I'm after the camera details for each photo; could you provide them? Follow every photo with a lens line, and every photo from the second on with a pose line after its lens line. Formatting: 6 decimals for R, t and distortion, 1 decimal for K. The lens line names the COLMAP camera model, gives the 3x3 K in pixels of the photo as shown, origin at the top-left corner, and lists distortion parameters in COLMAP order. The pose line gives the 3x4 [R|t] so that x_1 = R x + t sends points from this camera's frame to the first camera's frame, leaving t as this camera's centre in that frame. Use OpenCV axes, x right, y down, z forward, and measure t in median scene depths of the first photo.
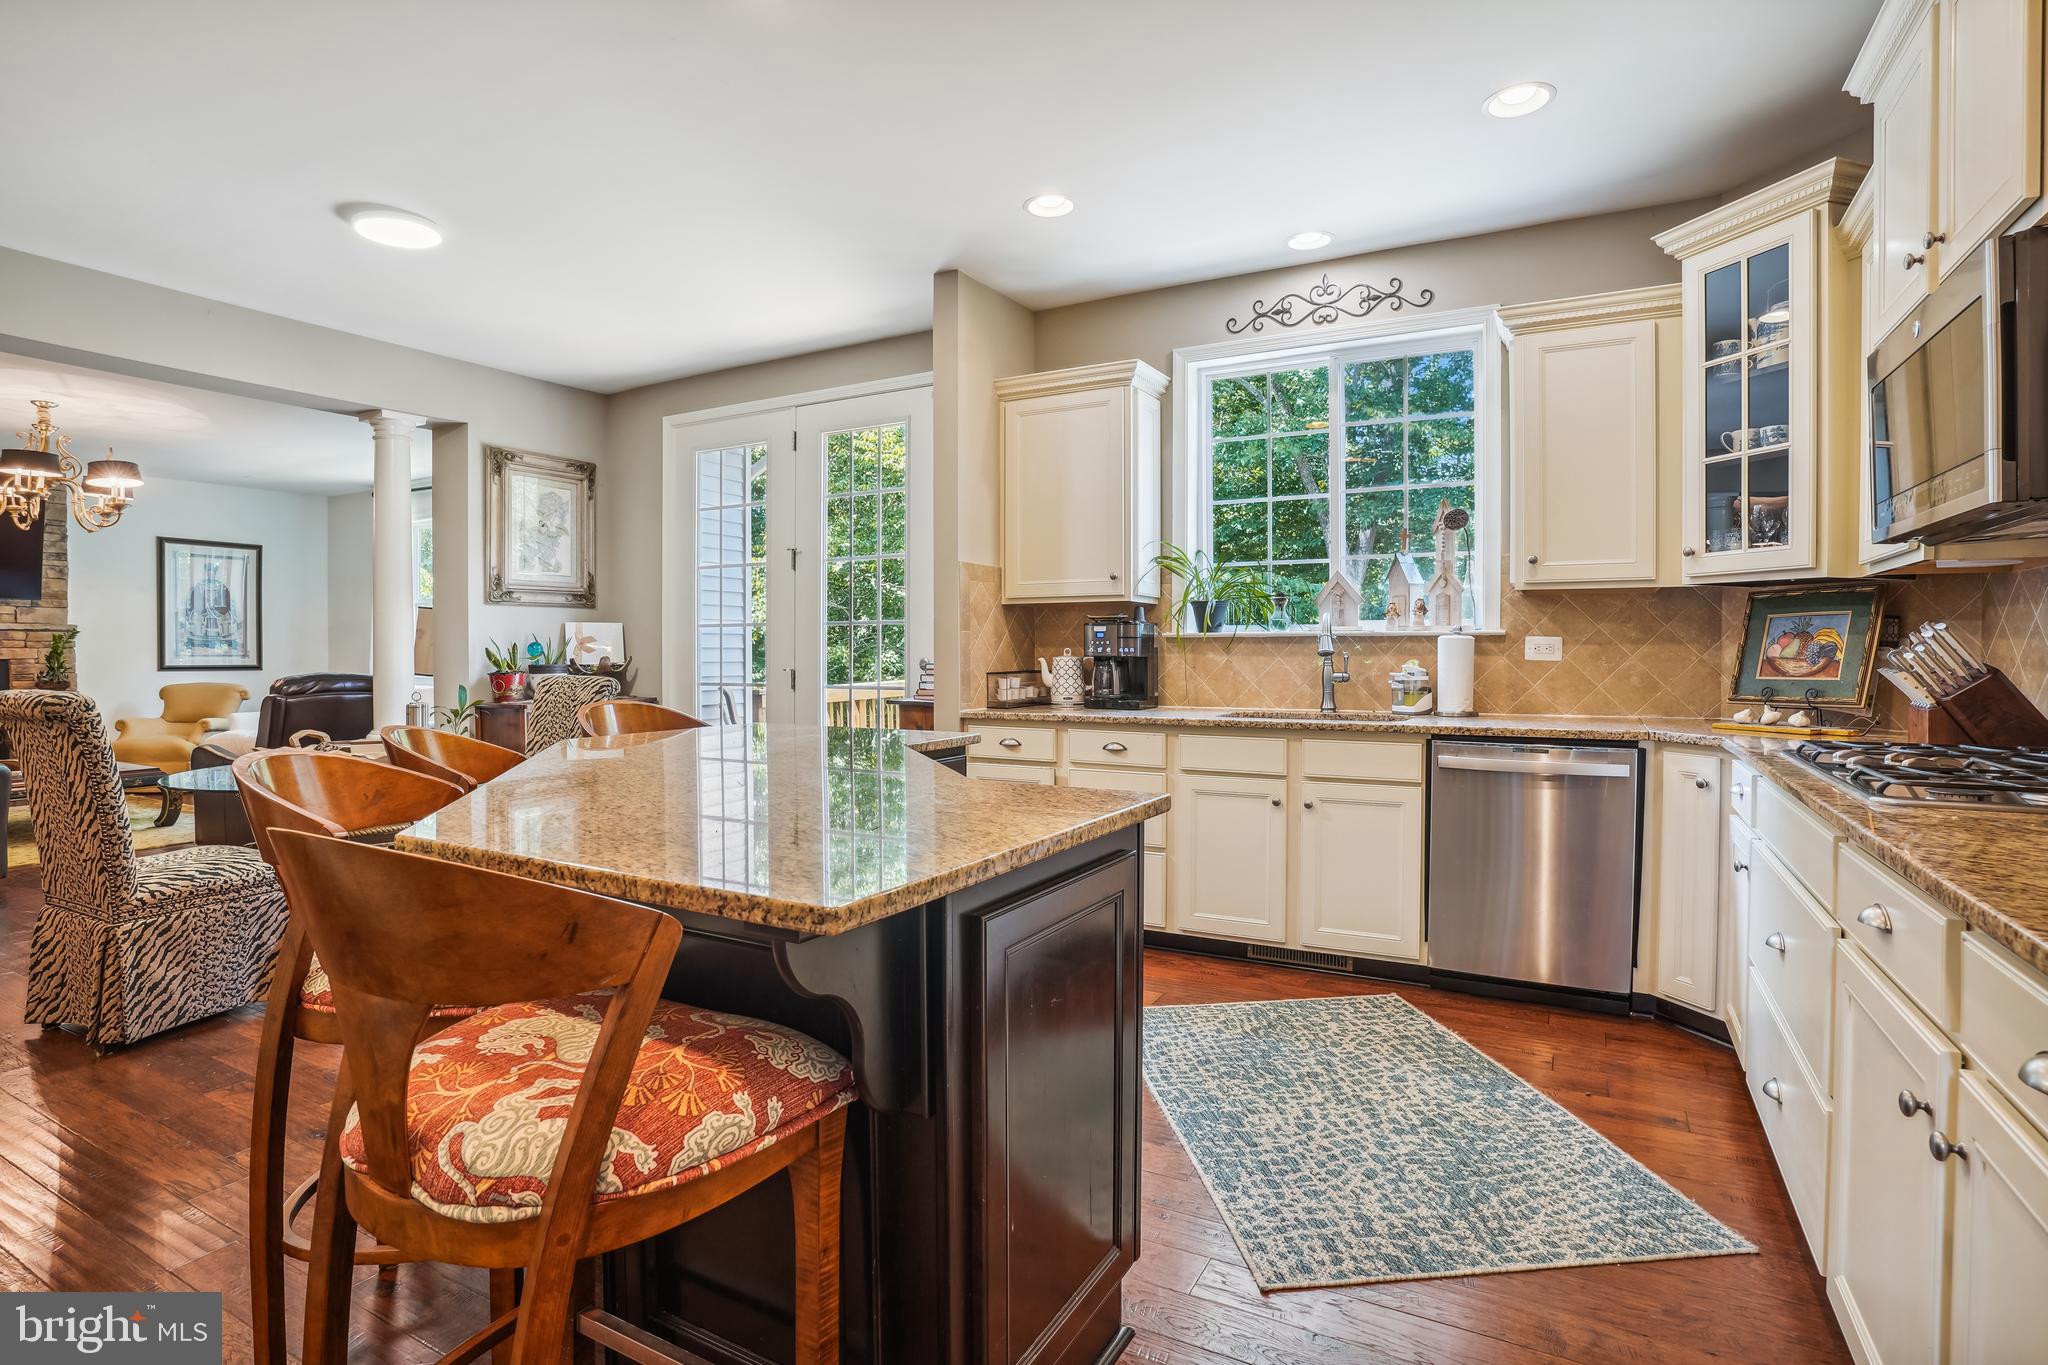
lens RADIAL K [[1018.9, 0, 1022.8], [0, 1018.9, 678.7], [0, 0, 1]] dist [-0.073730, 0.028716]
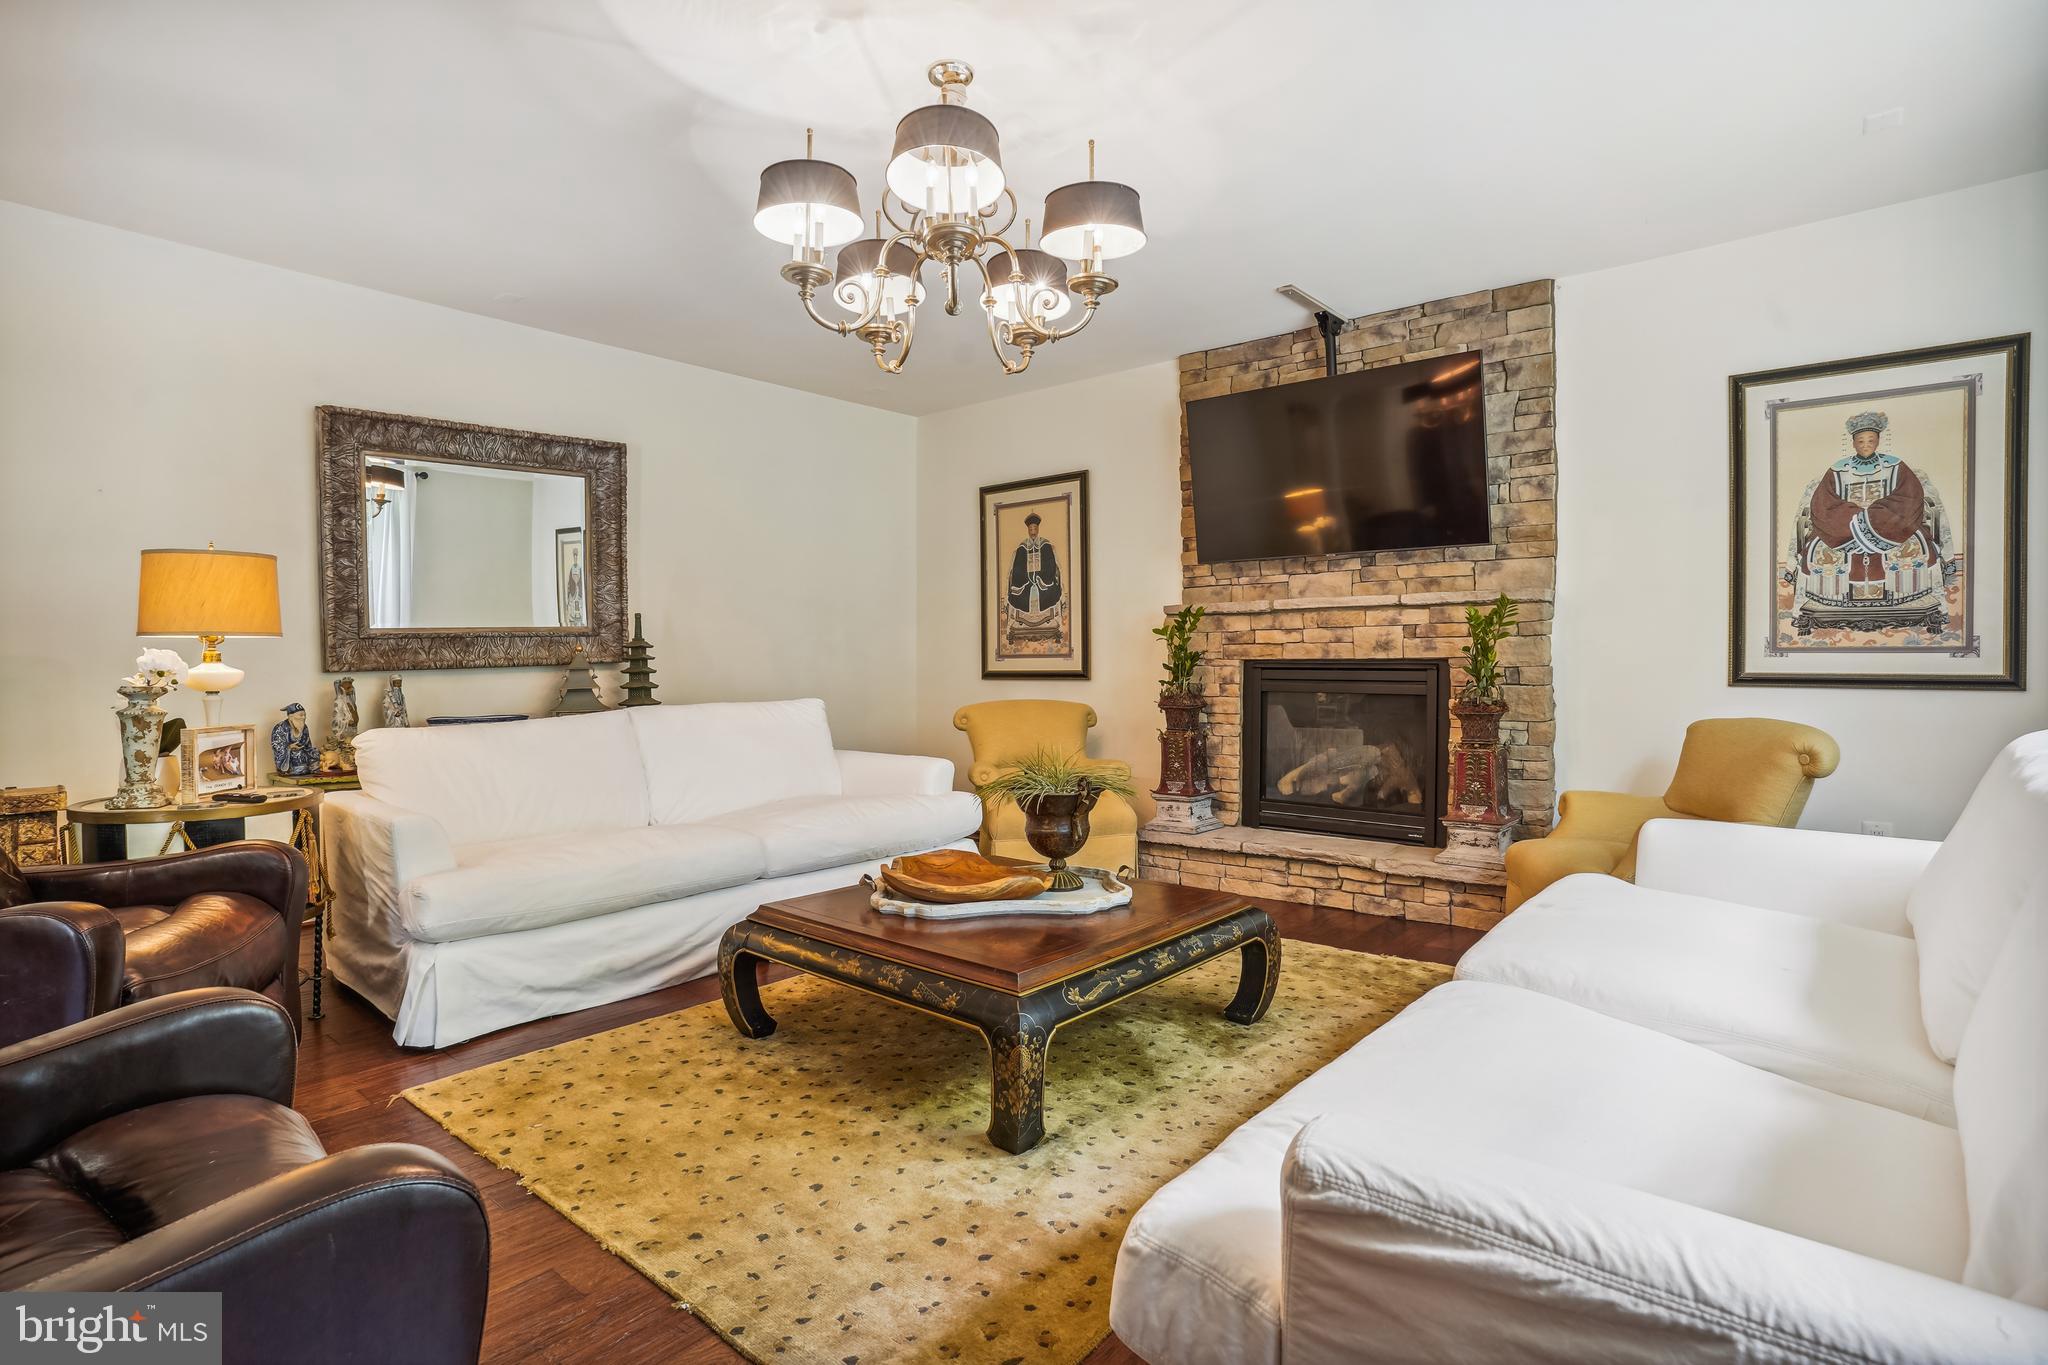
lens RADIAL K [[1029.1, 0, 1014.6], [0, 1029.1, 665.5], [0, 0, 1]] dist [-0.085290, 0.045617]
pose [[-0.199889, 0.006722, -0.979796, -0.576644], [-0.021999, 0.999694, 0.011347, -0.022266], [0.979572, 0.023823, -0.199680, 1.158902]]
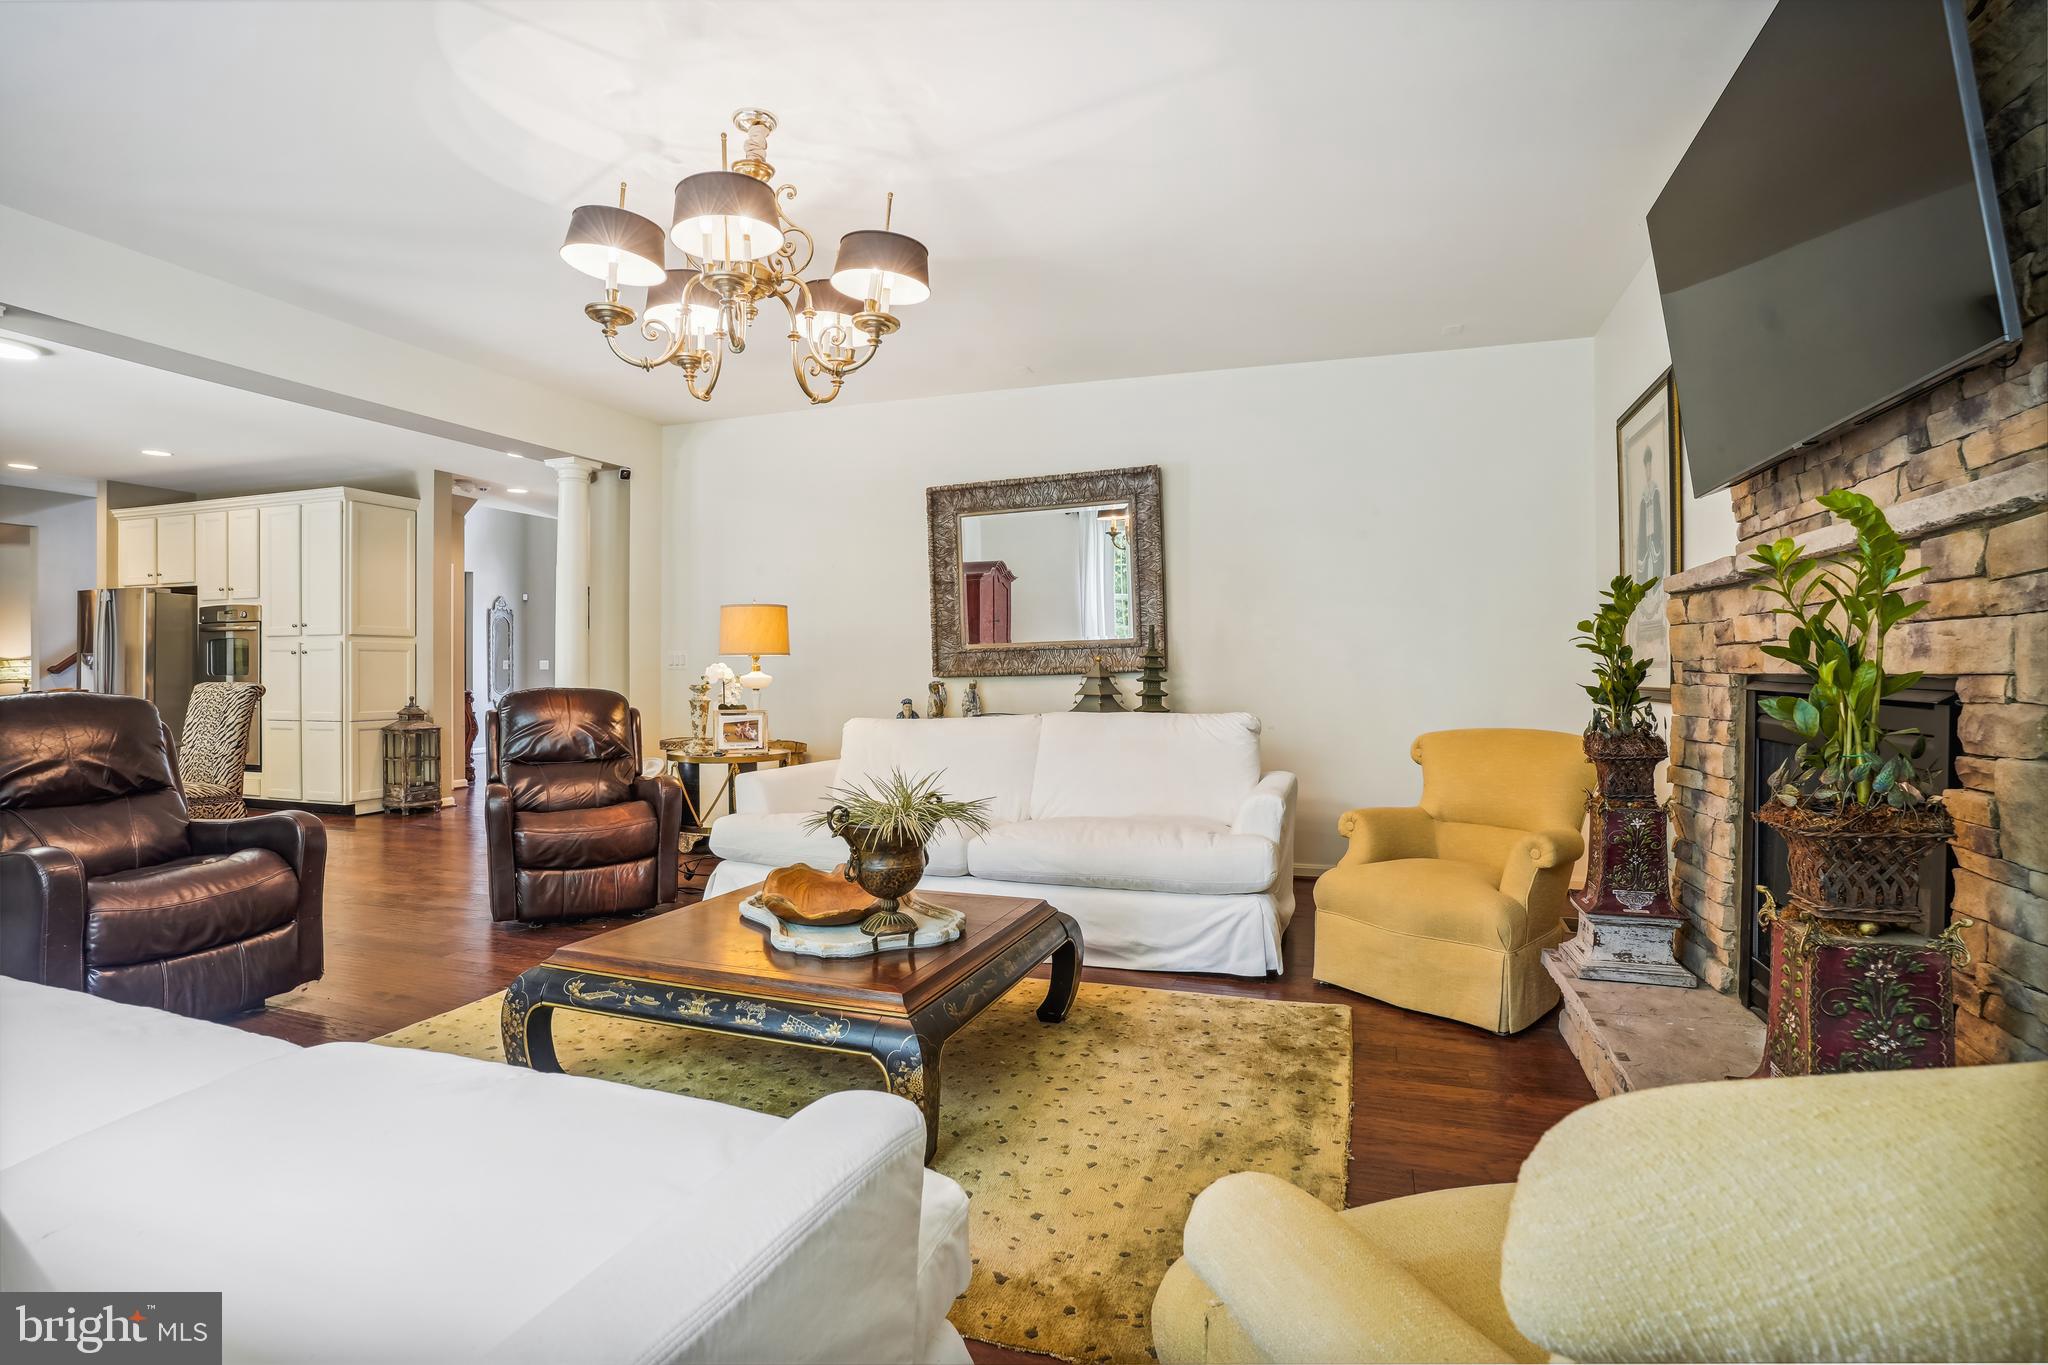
lens RADIAL K [[1011.6, 0, 1018.0], [0, 1011.6, 668.2], [0, 0, 1]] dist [-0.094563, 0.048213]
pose [[-0.986239, 0.004270, -0.165273, -1.086780], [-0.000417, 0.999599, 0.028314, -0.036165], [0.165327, 0.027994, -0.985841, 1.542590]]
